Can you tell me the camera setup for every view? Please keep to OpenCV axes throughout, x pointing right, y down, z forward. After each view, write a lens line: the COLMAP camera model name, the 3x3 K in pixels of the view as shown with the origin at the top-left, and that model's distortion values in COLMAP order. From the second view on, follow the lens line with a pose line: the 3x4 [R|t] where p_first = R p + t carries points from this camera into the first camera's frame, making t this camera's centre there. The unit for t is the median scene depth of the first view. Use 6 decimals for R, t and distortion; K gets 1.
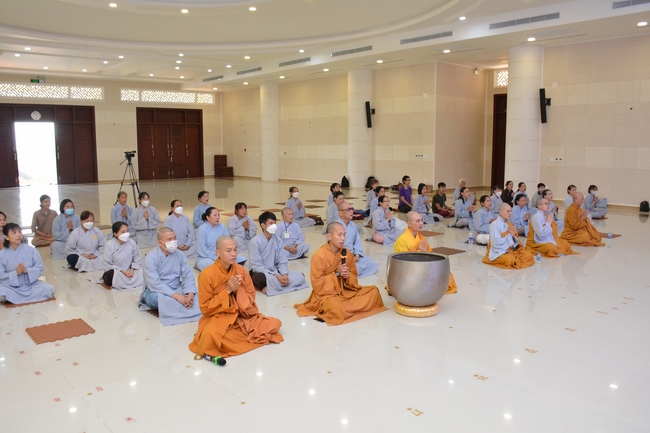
lens RADIAL K [[527.1, 0, 325.0], [0, 527.1, 216.5], [0, 0, 1]] dist [-0.142361, 0.106399]
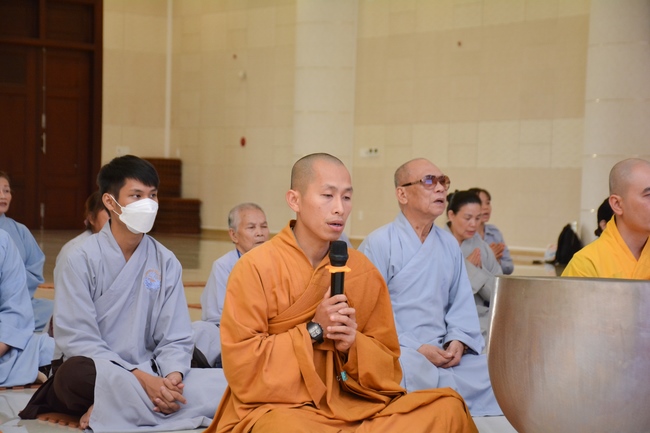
lens RADIAL K [[1813.3, 0, 325.0], [0, 1813.3, 216.5], [0, 0, 1]] dist [1.132720, -0.332944]
pose [[0.991636, 0.036603, -0.123764, 0.145443], [-0.050018, 0.992991, -0.107087, 0.149317], [0.118977, 0.112382, 0.986517, 0.022243]]
